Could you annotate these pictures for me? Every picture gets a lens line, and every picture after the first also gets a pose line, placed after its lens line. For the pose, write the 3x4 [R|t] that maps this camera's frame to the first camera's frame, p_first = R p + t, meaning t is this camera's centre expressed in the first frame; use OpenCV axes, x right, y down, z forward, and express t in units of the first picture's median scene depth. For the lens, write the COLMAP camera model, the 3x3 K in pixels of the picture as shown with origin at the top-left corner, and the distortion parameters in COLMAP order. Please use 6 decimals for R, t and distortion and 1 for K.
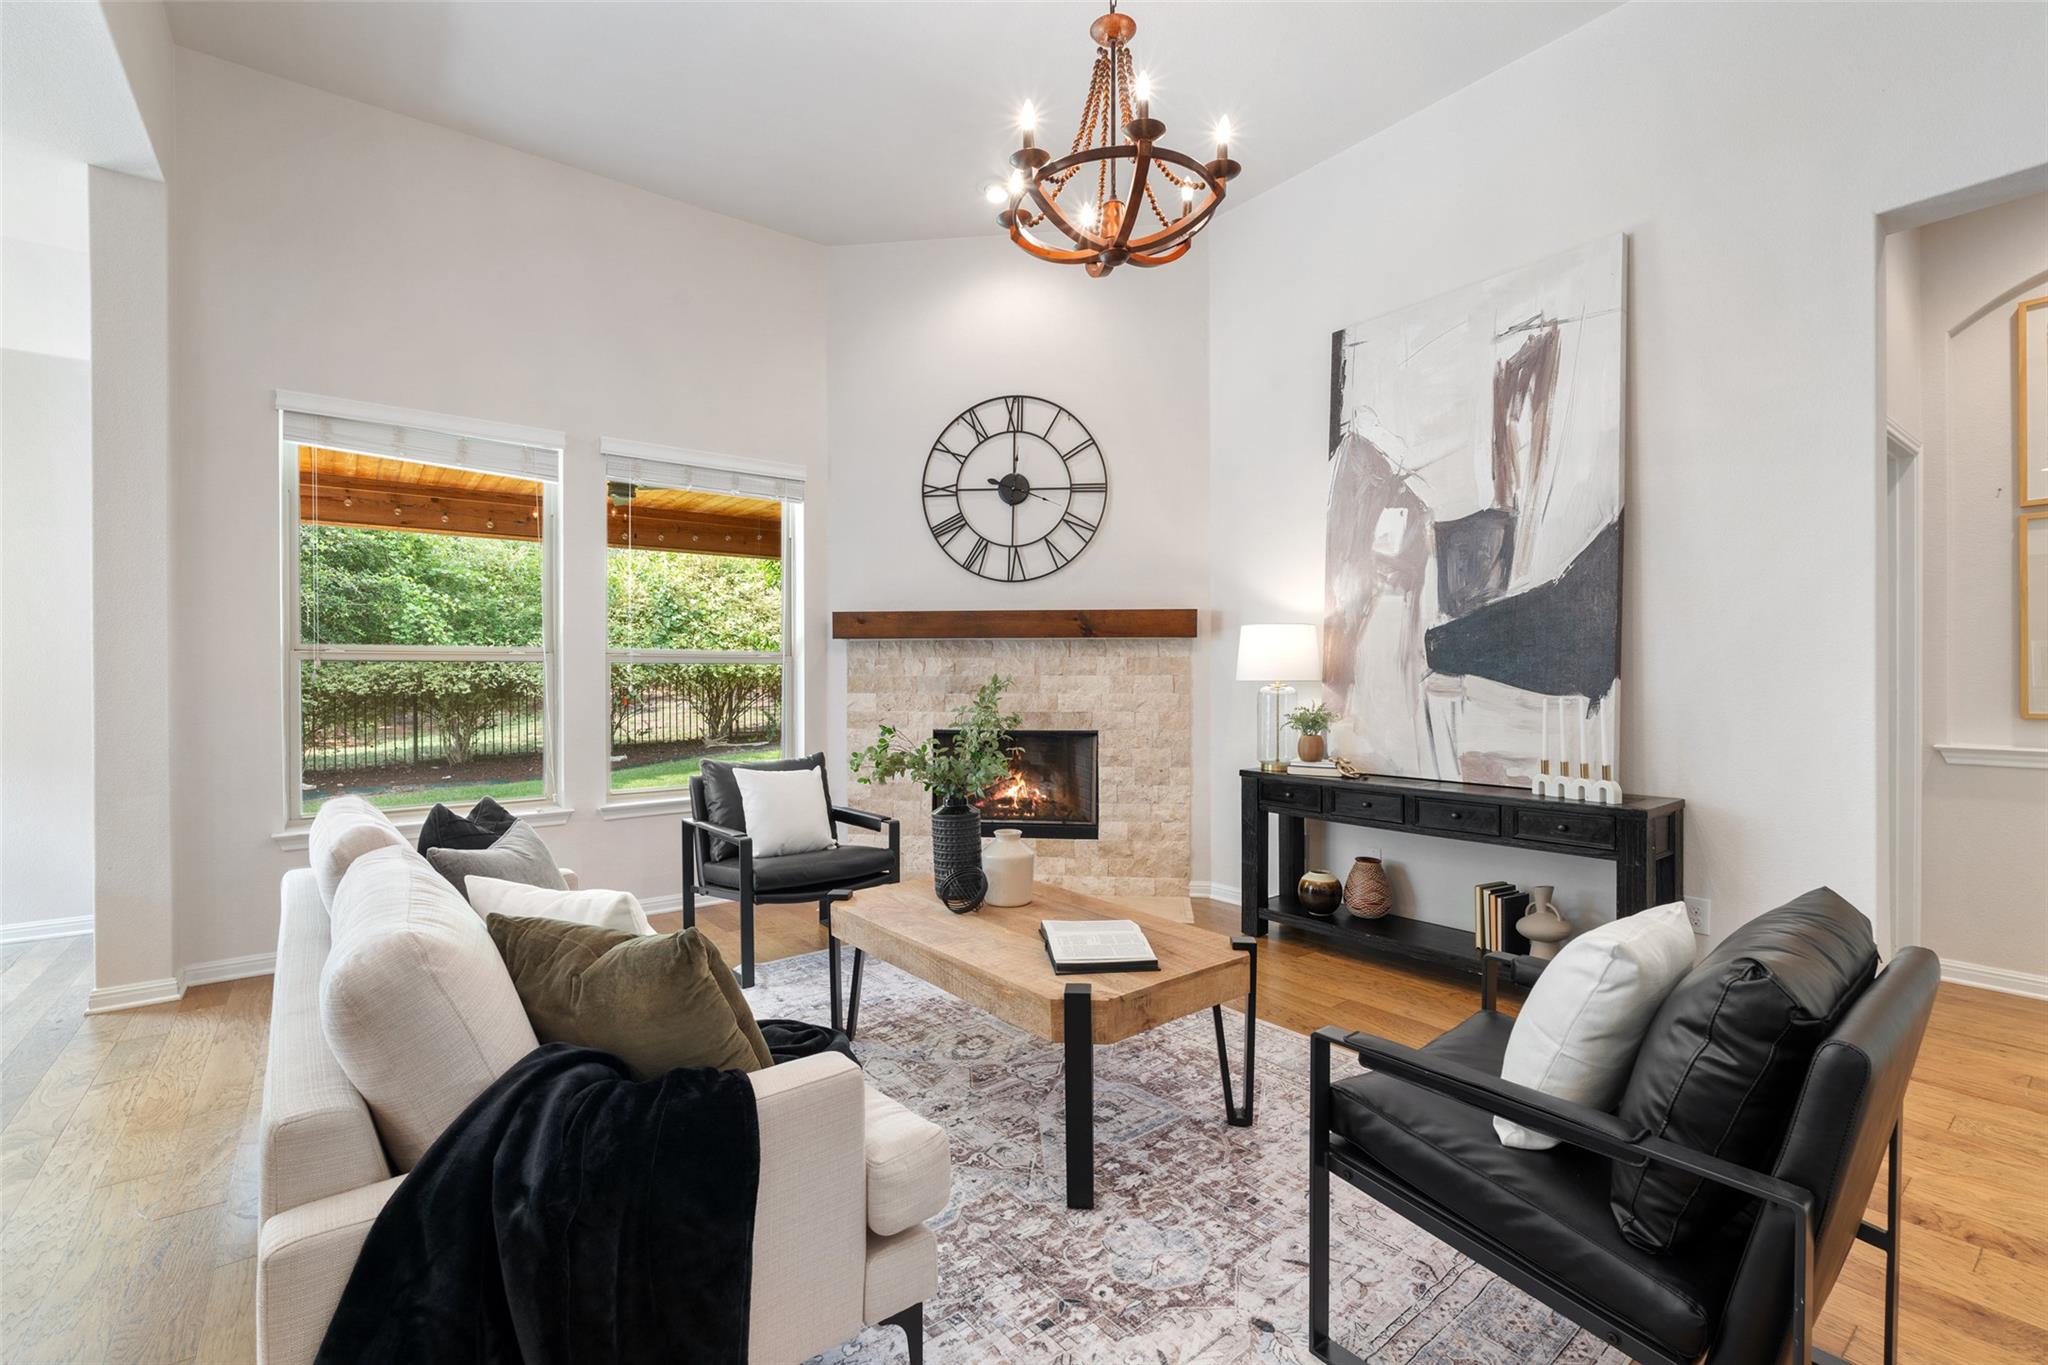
lens RADIAL K [[897.5, 0, 1031.0], [0, 897.5, 678.8], [0, 0, 1]] dist [-0.006164, 0.002020]
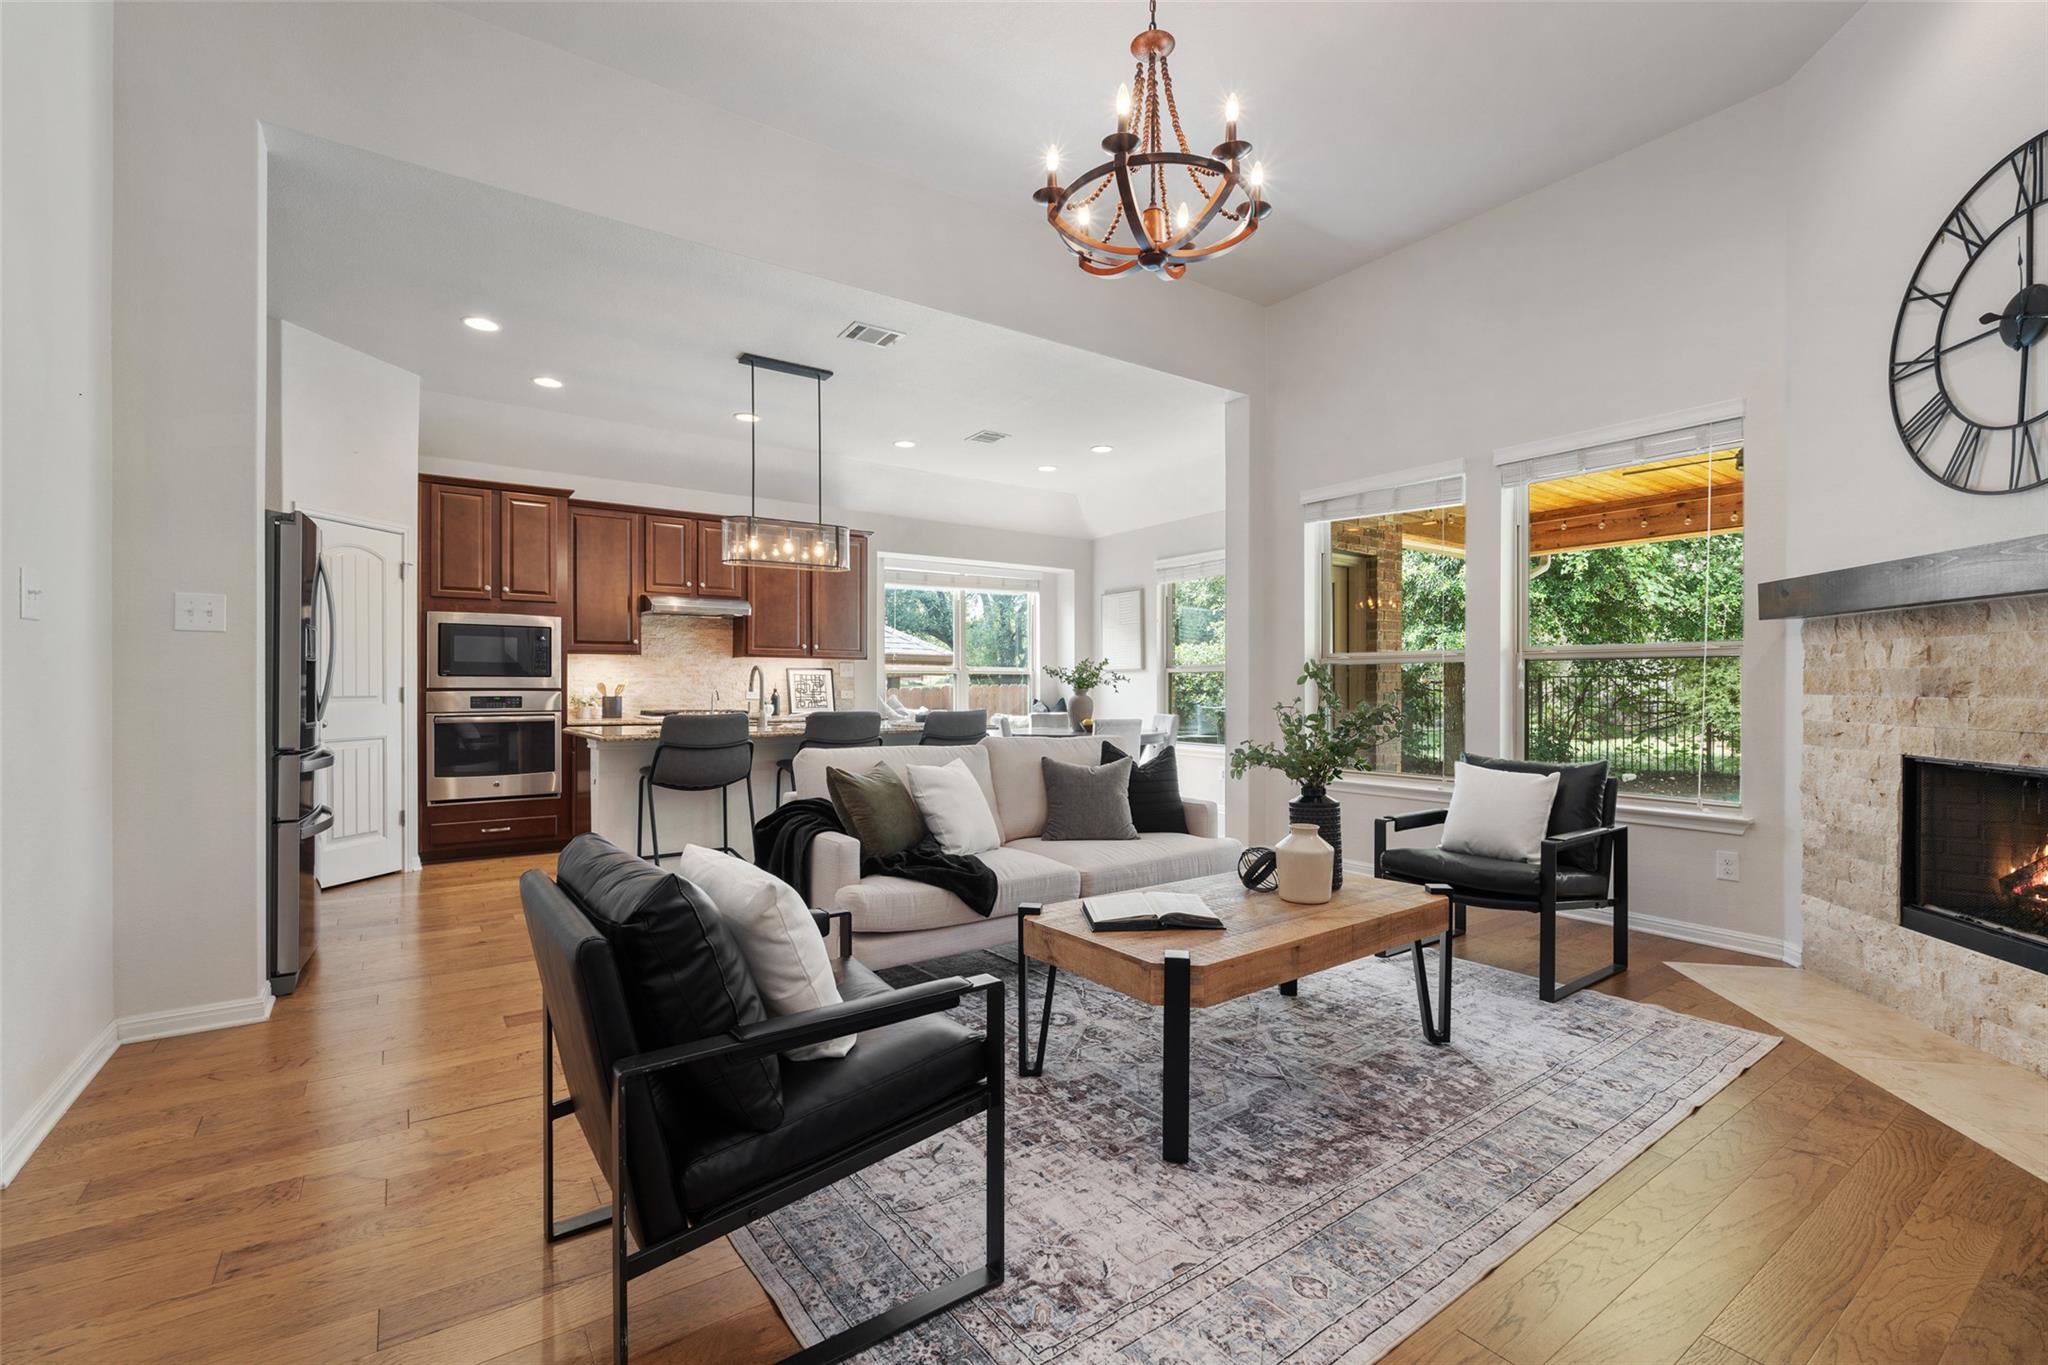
lens RADIAL K [[897.5, 0, 1022.1], [0, 897.5, 683.7], [0, 0, 1]] dist [-0.006164, 0.002020]
pose [[-0.049707, -0.000932, -0.998763, 0.674629], [-0.006306, 0.999980, -0.000619, 0.014919], [0.998744, 0.006267, -0.049712, 0.530546]]
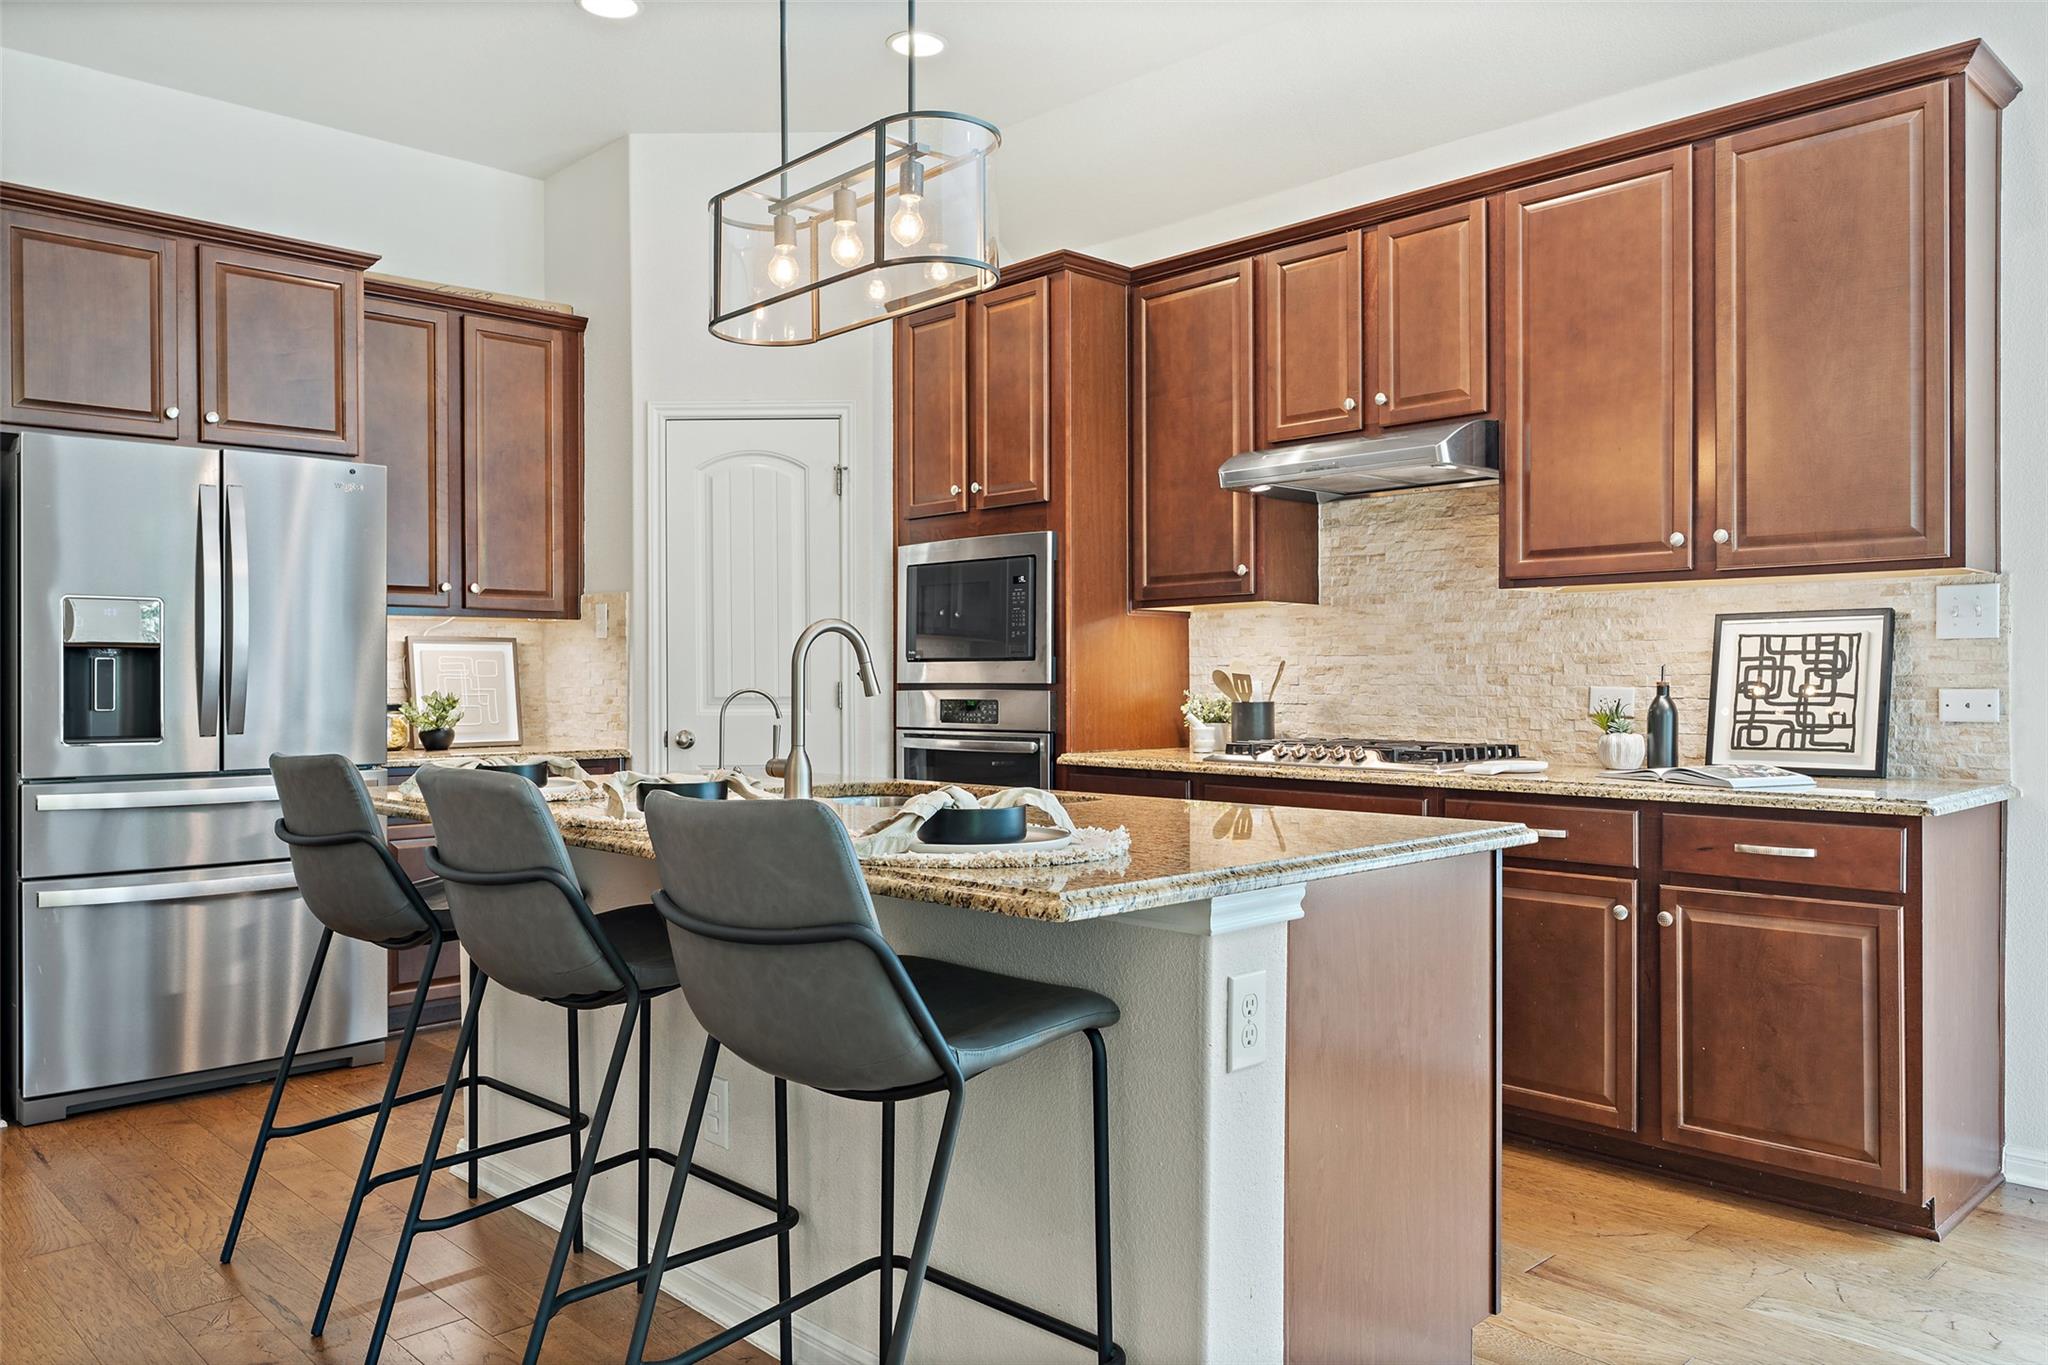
lens RADIAL K [[1482.8, 0, 1012.3], [0, 1482.8, 686.1], [0, 0, 1]] dist [0.012929, -0.005352]
pose [[-0.994588, 0.009053, -0.103500, -0.635508], [0.007959, 0.999908, 0.010984, 0.015605], [0.103590, 0.010101, -0.994569, 0.834926]]
